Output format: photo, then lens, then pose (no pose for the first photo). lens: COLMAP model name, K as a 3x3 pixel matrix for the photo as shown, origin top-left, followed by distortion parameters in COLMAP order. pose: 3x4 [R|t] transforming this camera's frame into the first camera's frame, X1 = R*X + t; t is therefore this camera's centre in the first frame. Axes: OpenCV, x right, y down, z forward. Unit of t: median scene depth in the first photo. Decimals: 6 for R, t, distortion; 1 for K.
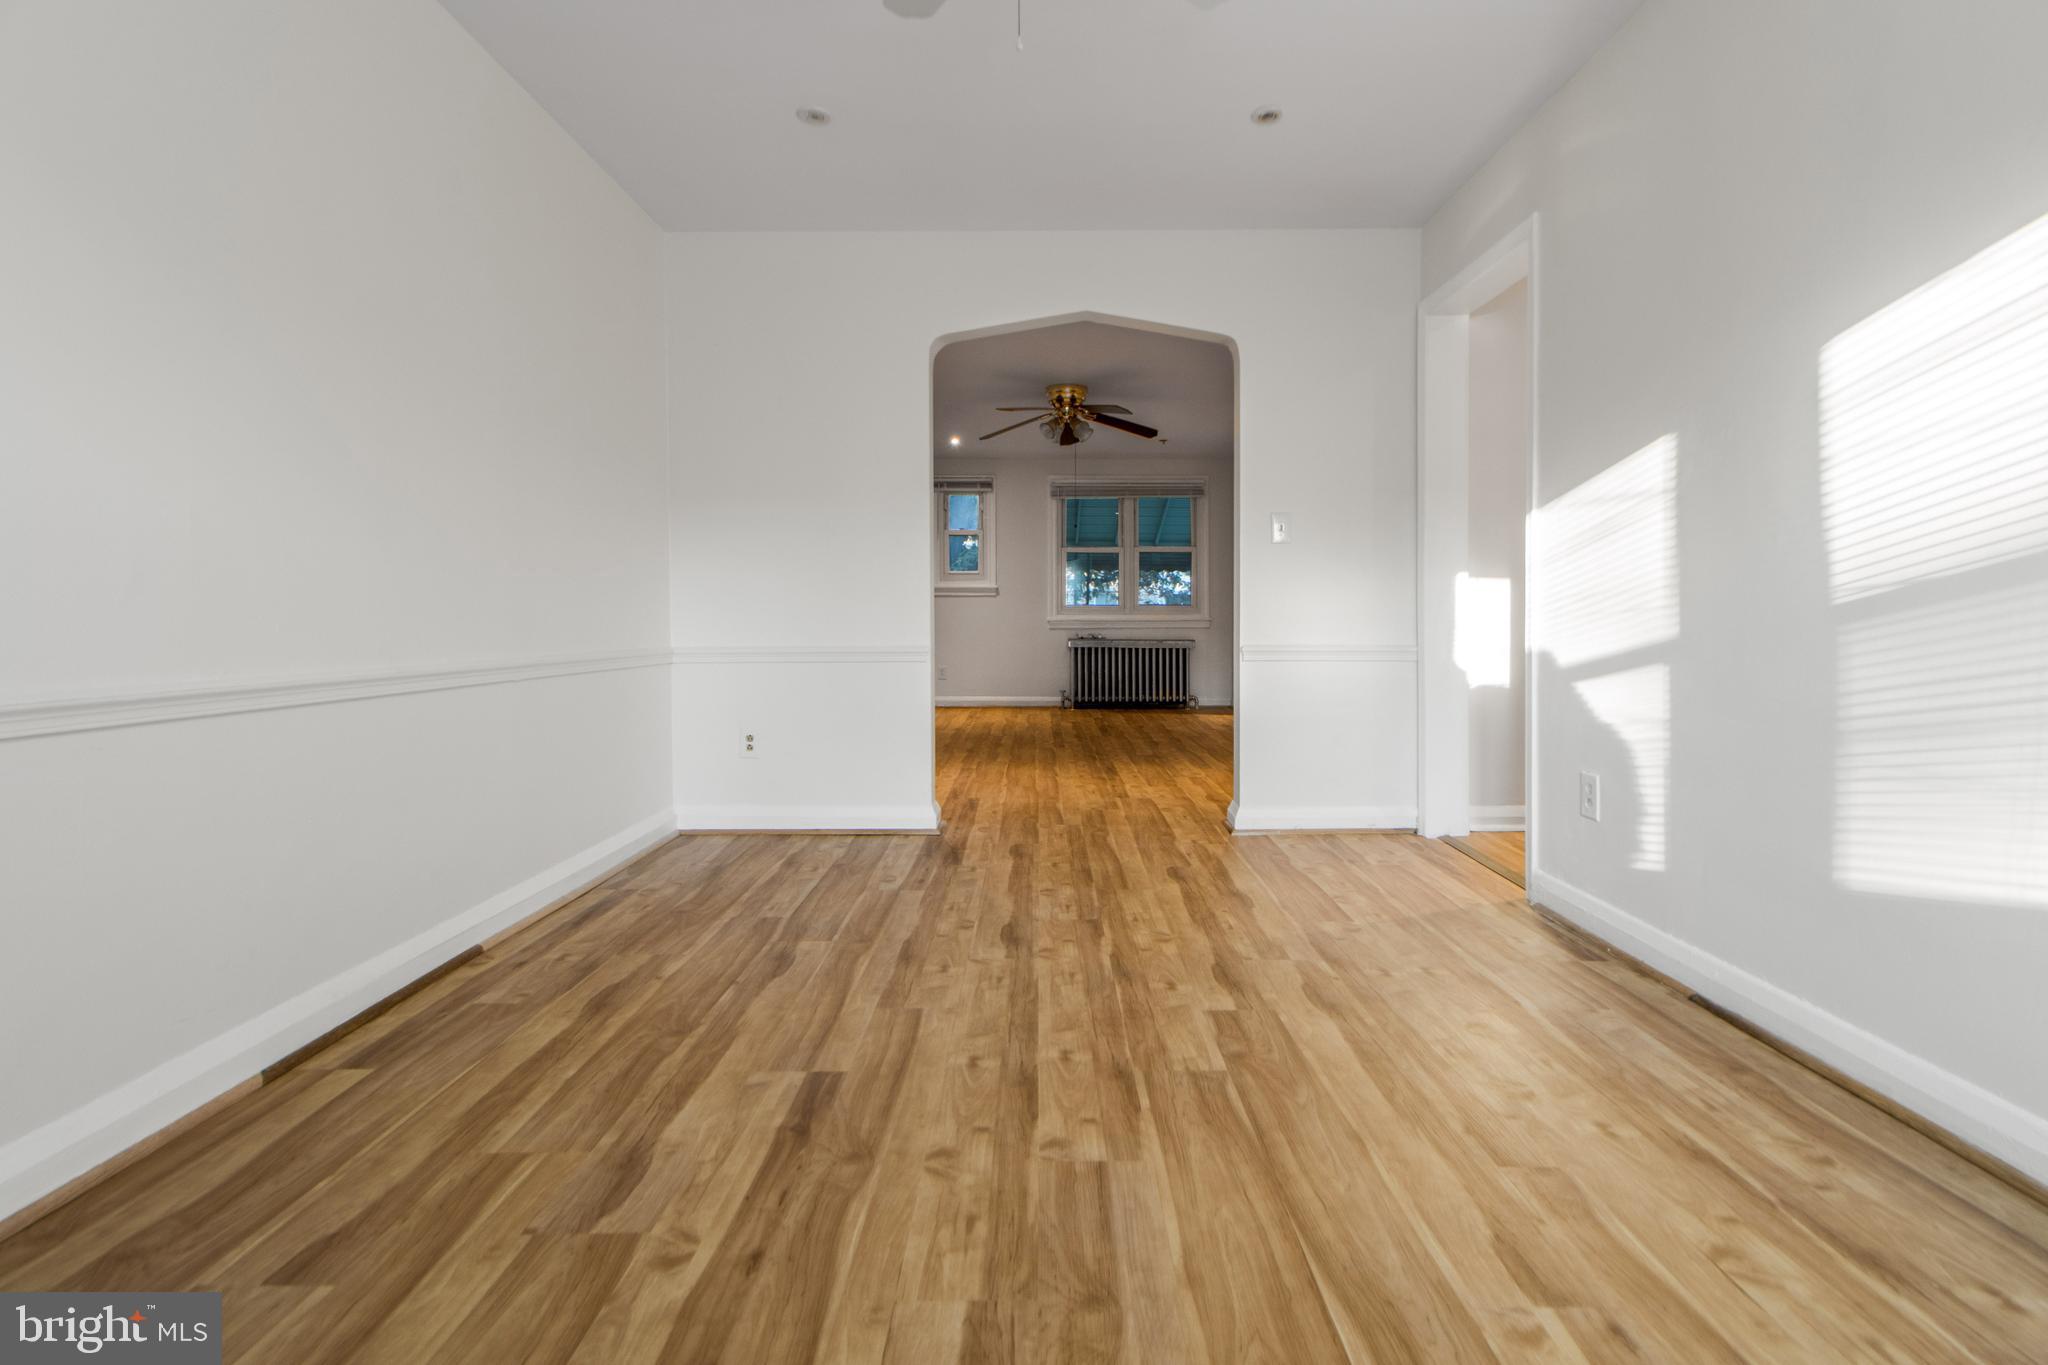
lens RADIAL K [[943.1, 0, 1035.3], [0, 943.1, 624.7], [0, 0, 1]] dist [0.020674, -0.010912]
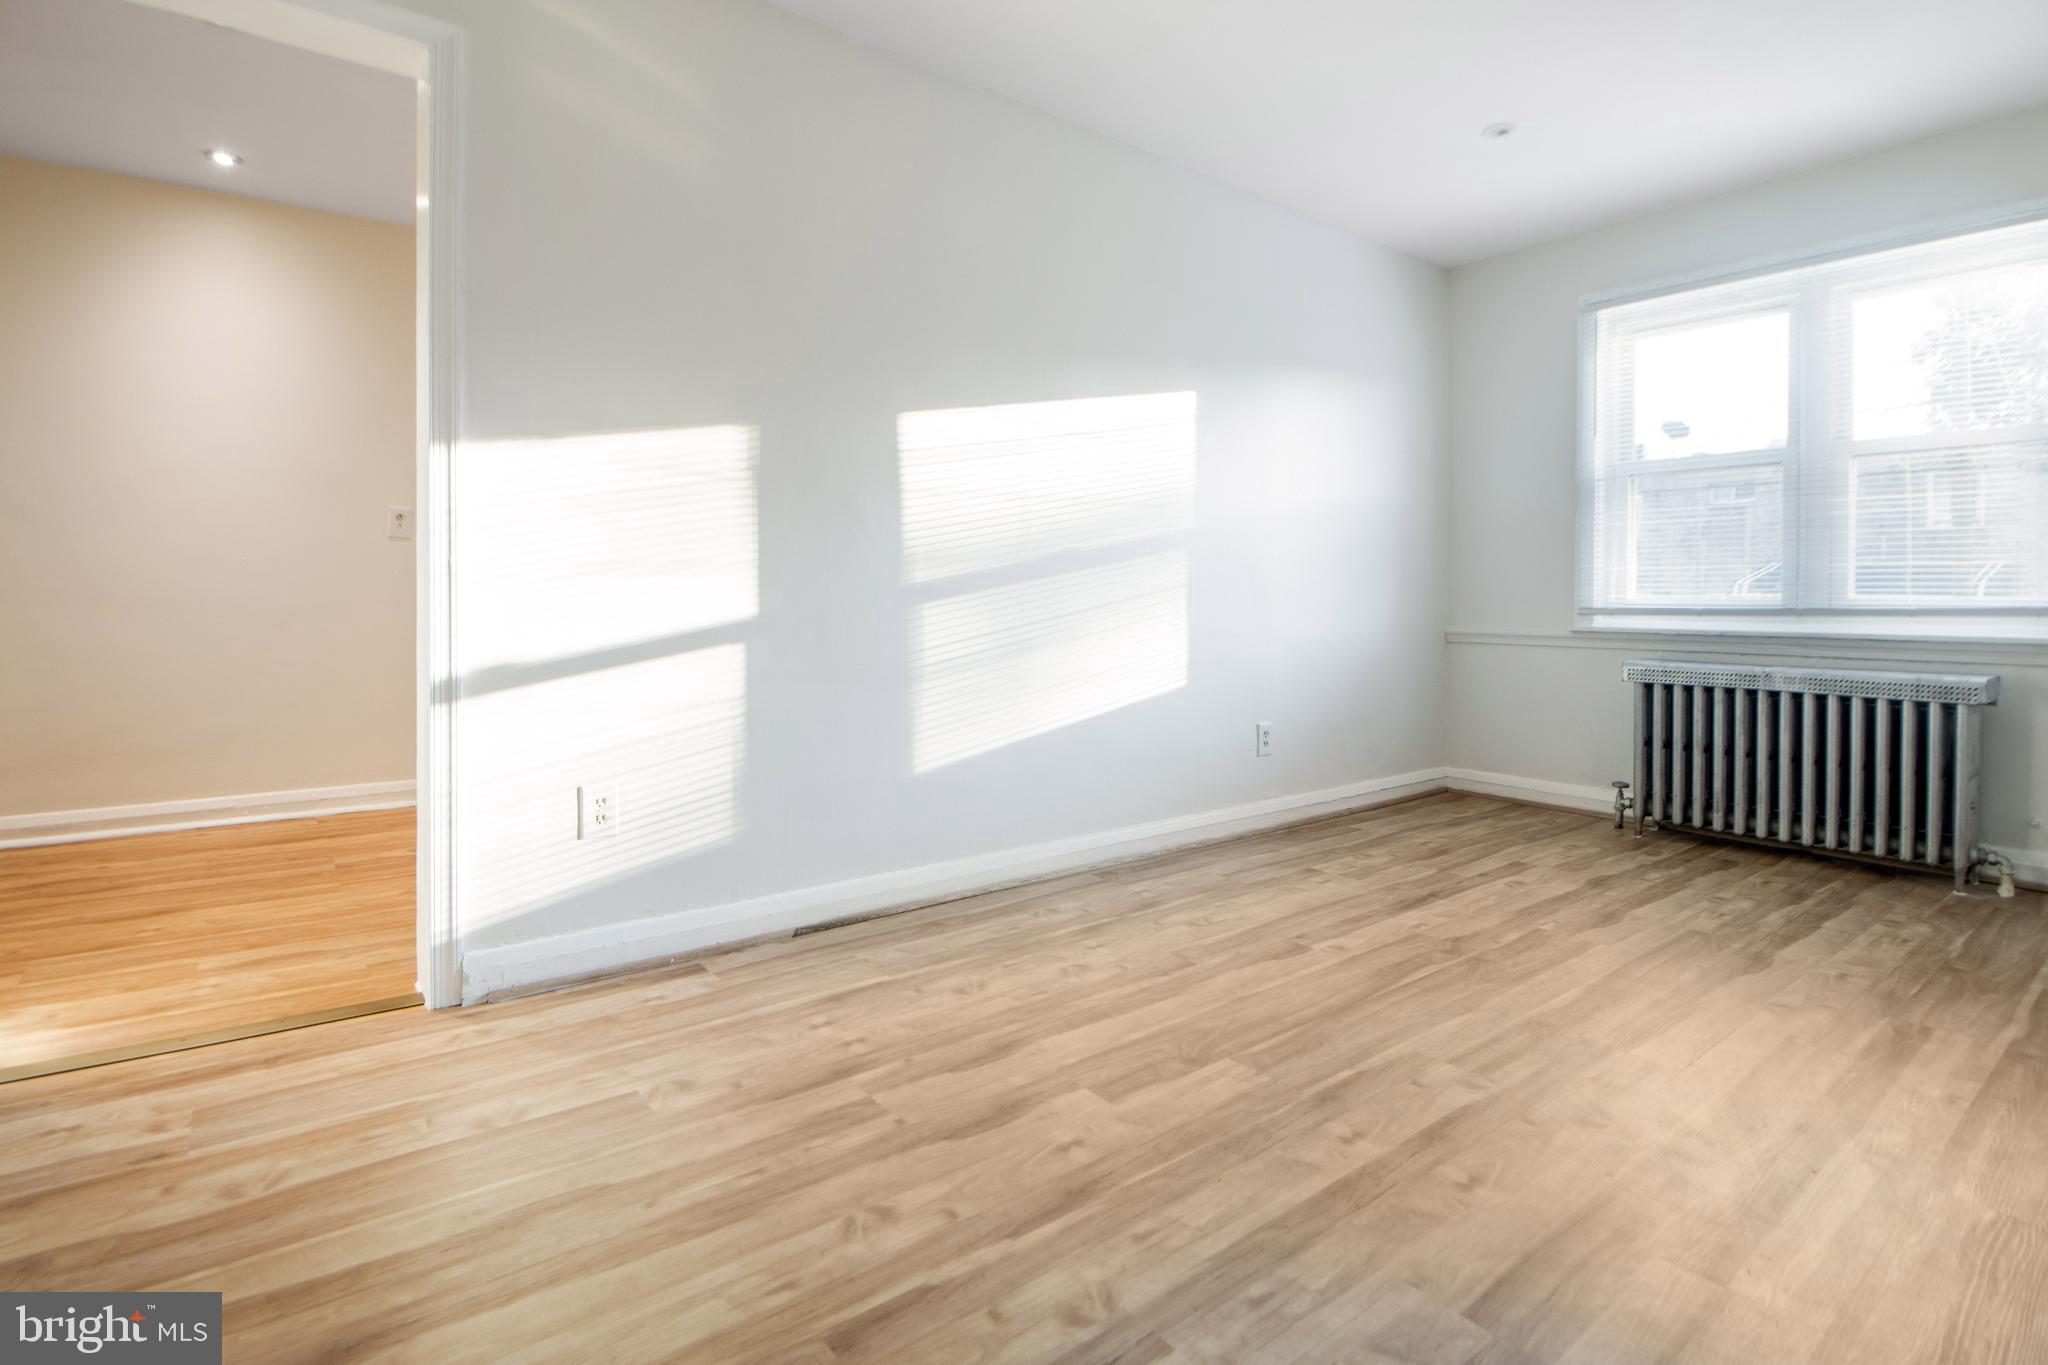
lens RADIAL K [[978.6, 0, 1012.6], [0, 978.6, 599.1], [0, 0, 1]] dist [0.002417, -0.019075]
pose [[-0.601081, 0.004973, 0.799173, -0.418805], [0.002544, 0.999987, -0.004309, -0.001175], [-0.799184, -0.000557, -0.601086, 1.573415]]
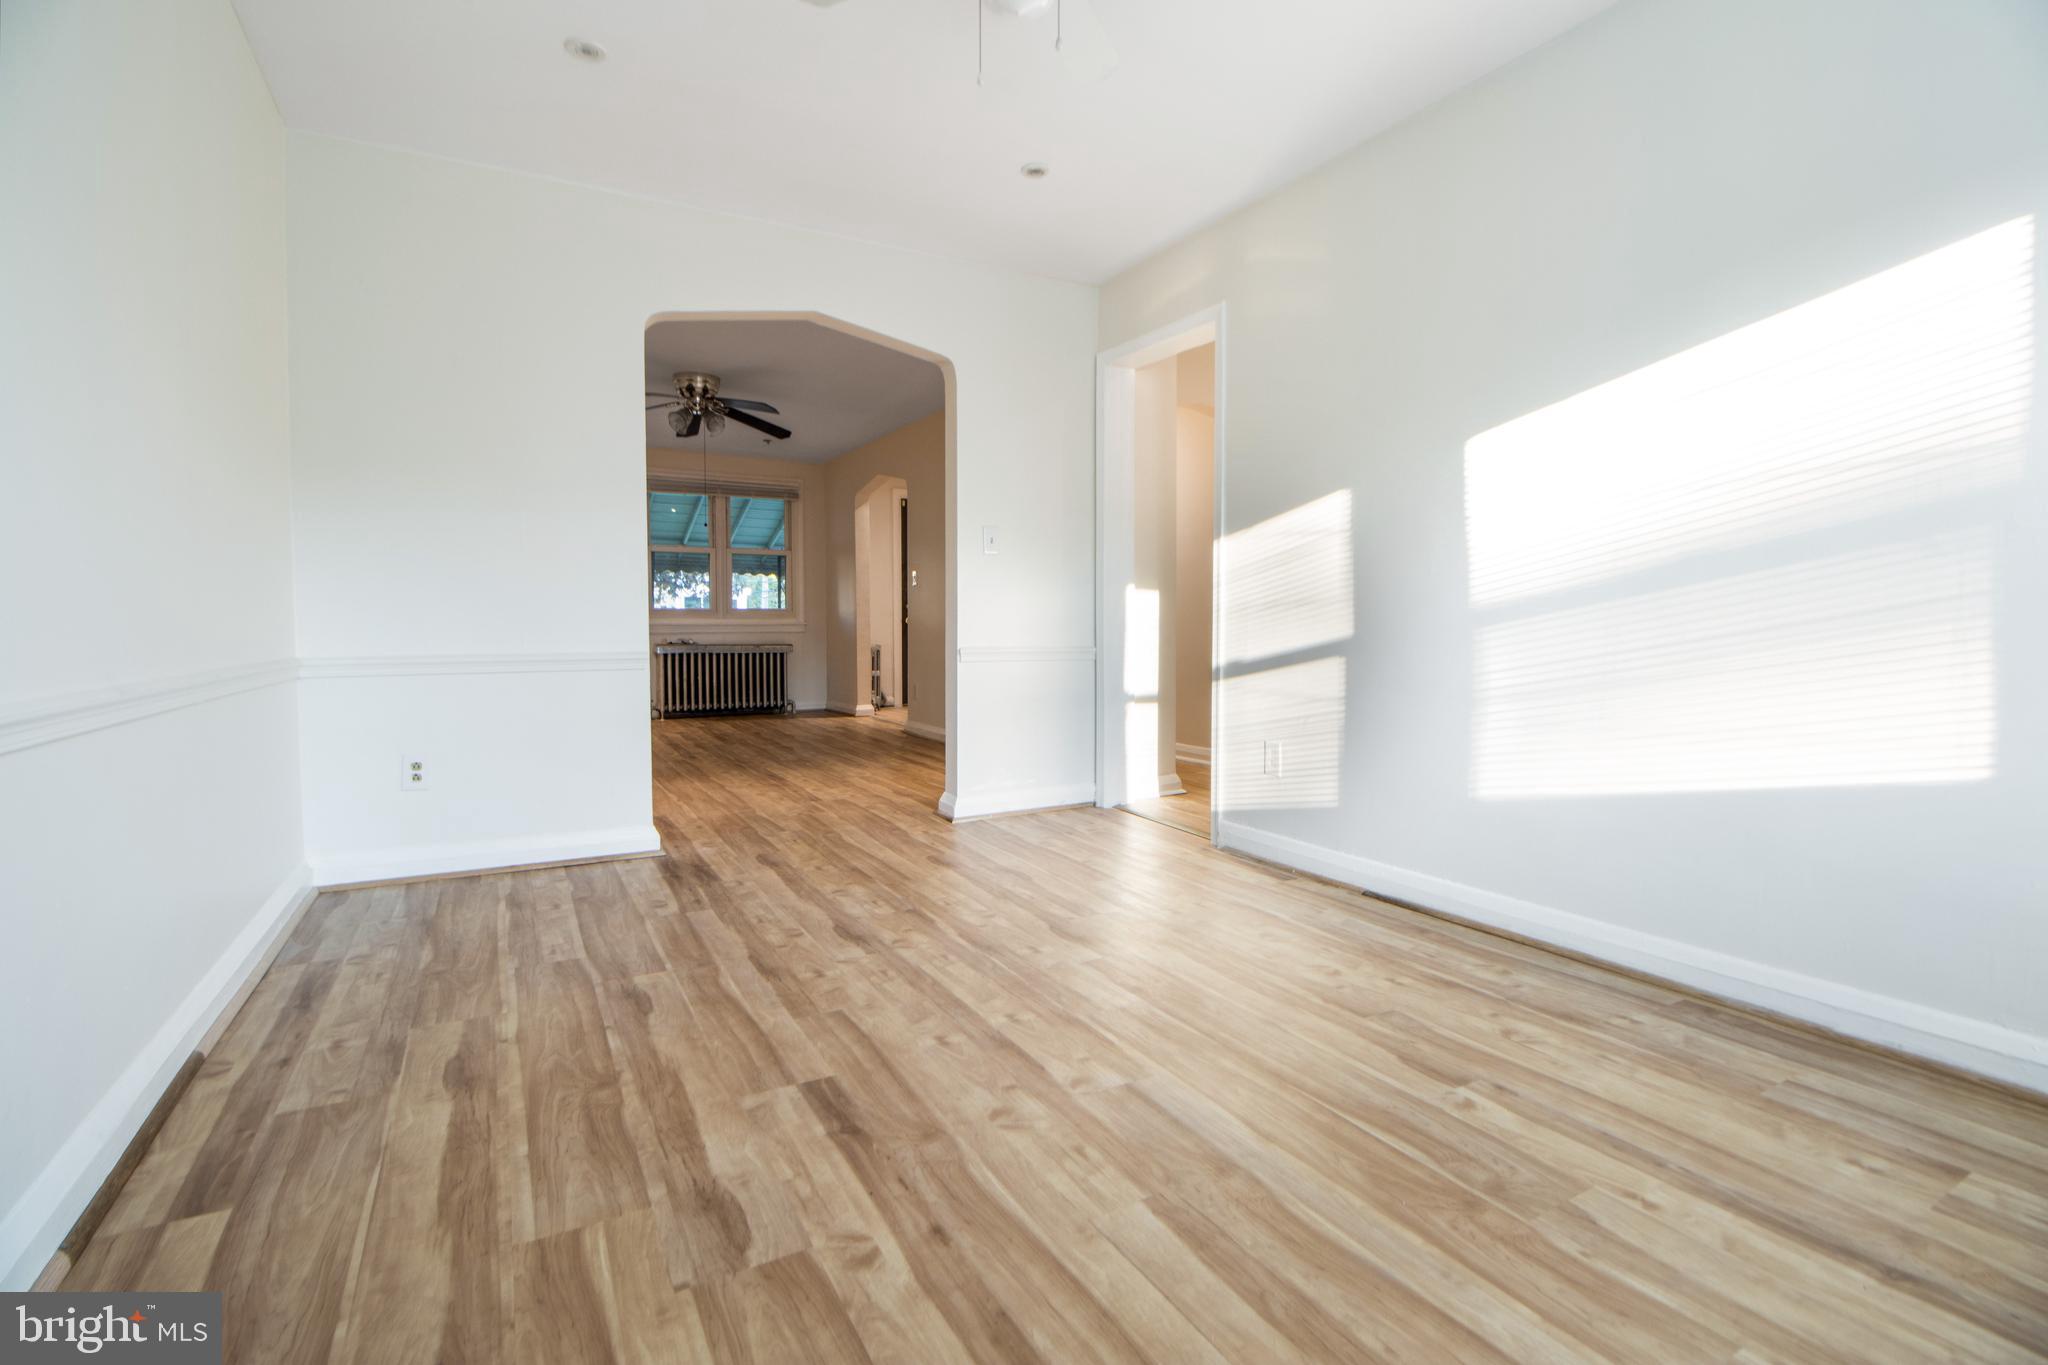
lens RADIAL K [[942.7, 0, 1032.1], [0, 942.7, 656.7], [0, 0, 1]] dist [0.000059, -0.010902]
pose [[0.871902, -0.015559, 0.489433, -0.436895], [0.001167, 0.999558, 0.029697, 0.000006], [-0.489679, -0.025322, 0.871535, 0.036089]]
